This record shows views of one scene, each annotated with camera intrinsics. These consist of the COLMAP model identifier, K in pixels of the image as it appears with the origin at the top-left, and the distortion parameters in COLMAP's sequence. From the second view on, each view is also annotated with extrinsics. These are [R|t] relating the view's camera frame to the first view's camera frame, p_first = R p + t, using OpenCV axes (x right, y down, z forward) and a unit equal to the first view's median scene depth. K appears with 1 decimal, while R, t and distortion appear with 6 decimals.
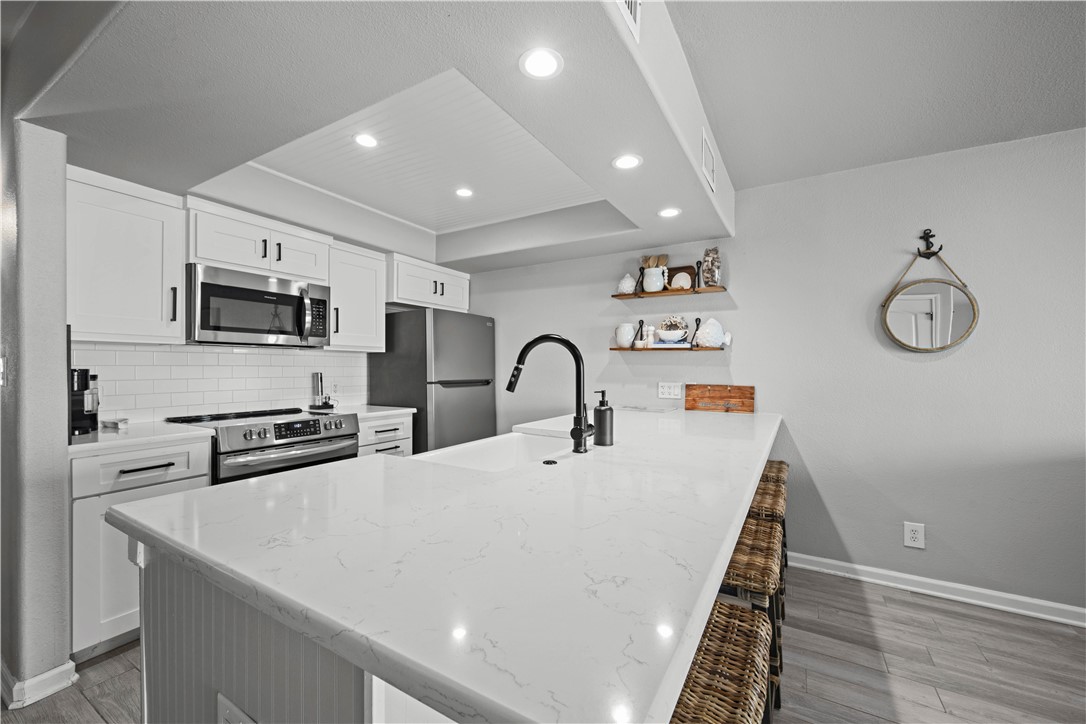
lens RADIAL K [[431.5, 0, 549.1], [0, 431.5, 367.8], [0, 0, 1]] dist [-0.000271, -0.000338]
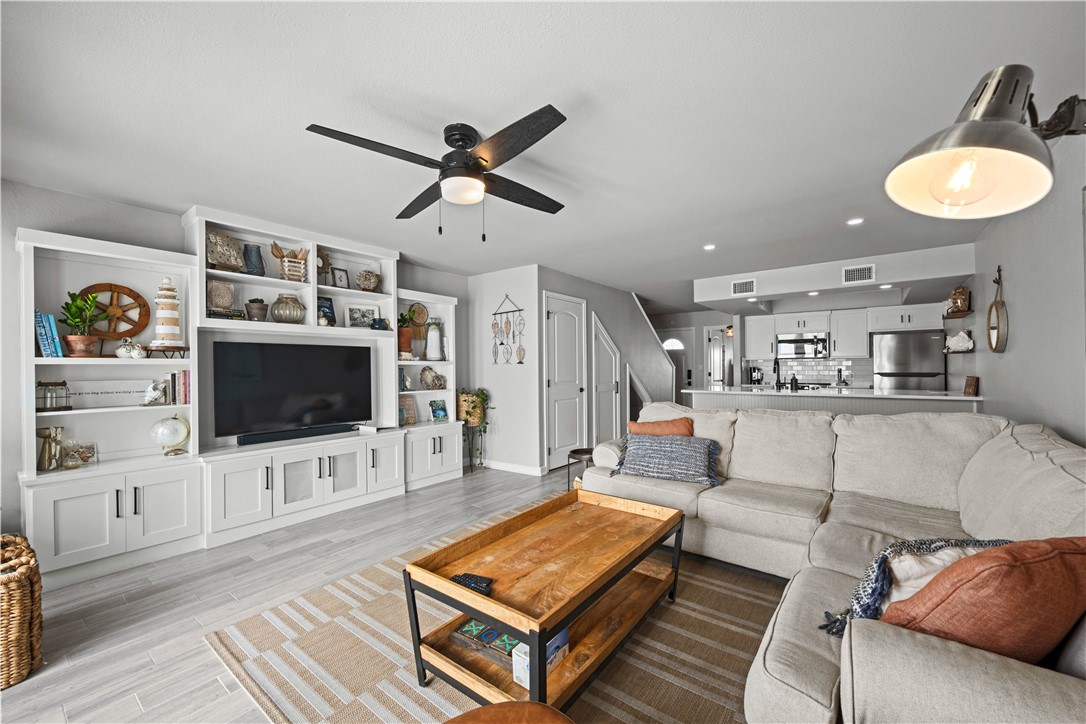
lens RADIAL K [[427.4, 0, 548.1], [0, 427.4, 370.1], [0, 0, 1]] dist [0.000069, -0.000123]
pose [[-0.125193, 0.001475, -0.992131, 2.047765], [0.002909, 0.999995, 0.001119, 0.014962], [0.992128, -0.002746, -0.125197, -0.245360]]
